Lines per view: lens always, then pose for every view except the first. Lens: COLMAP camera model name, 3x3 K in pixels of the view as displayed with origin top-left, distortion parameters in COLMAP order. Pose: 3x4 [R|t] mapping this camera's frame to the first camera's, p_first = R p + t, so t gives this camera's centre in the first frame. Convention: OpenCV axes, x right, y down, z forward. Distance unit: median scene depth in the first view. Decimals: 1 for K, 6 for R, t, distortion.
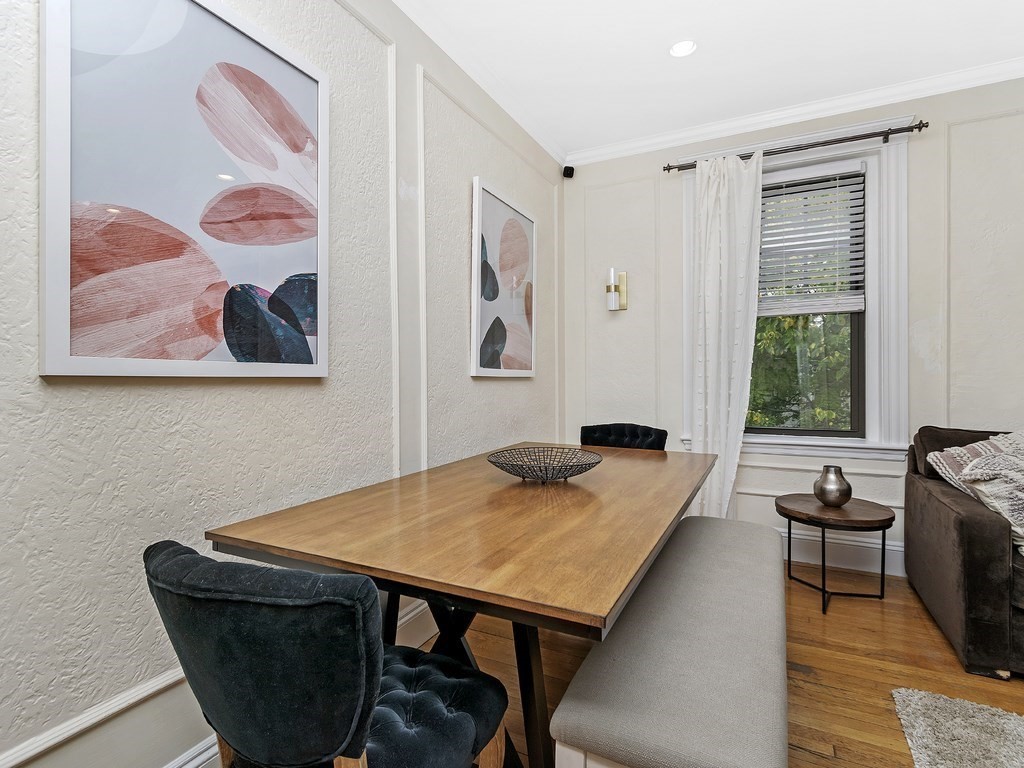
lens RADIAL K [[514.2, 0, 511.7], [0, 514.2, 376.7], [0, 0, 1]] dist [0.007707, -0.000559]
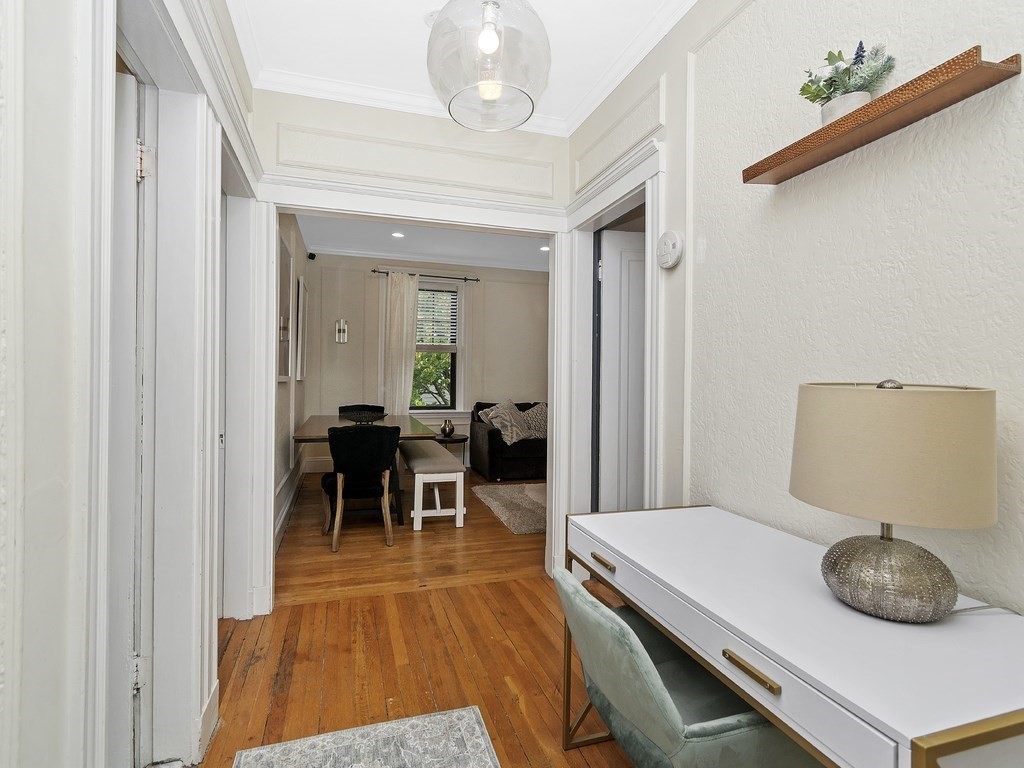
lens RADIAL K [[514.2, 0, 511.7], [0, 514.2, 376.7], [0, 0, 1]] dist [0.007707, -0.000559]
pose [[0.716557, 0.013017, 0.697407, -0.792162], [-0.014490, 0.999888, -0.003775, -0.019266], [-0.697378, -0.007401, 0.716665, -0.870749]]
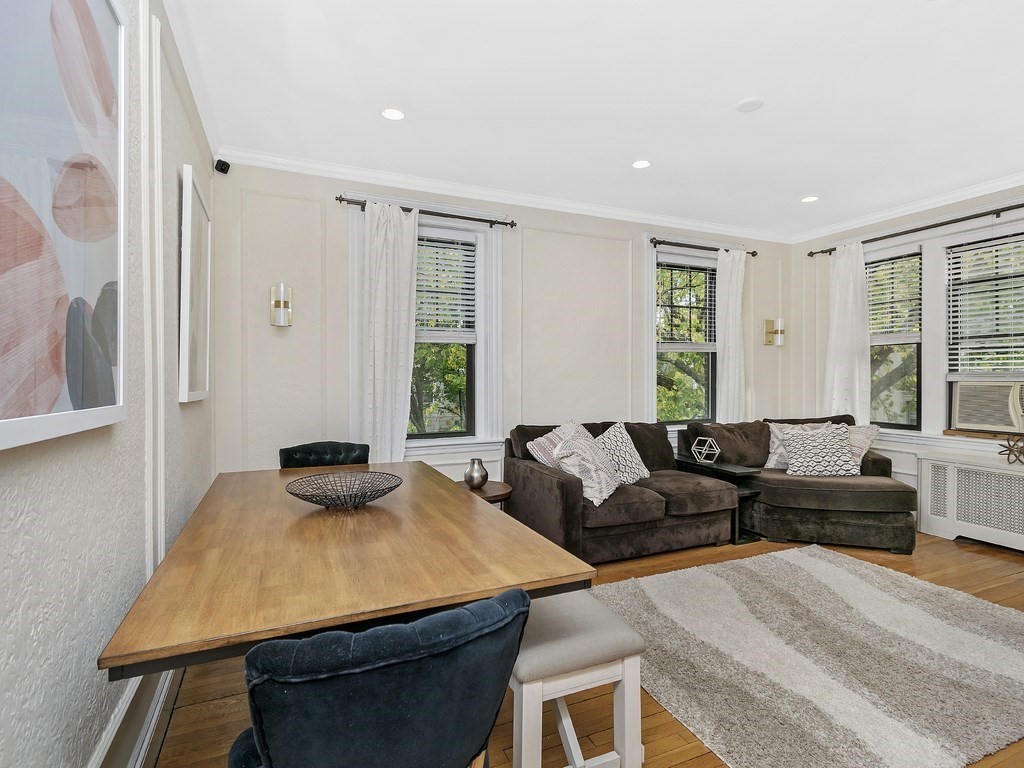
lens RADIAL K [[514.2, 0, 511.7], [0, 514.2, 376.7], [0, 0, 1]] dist [0.007707, -0.000559]
pose [[0.638851, 0.003884, 0.769320, -0.353269], [0.000899, 0.999983, -0.005795, -0.035352], [-0.769330, 0.004394, 0.638837, 0.053918]]
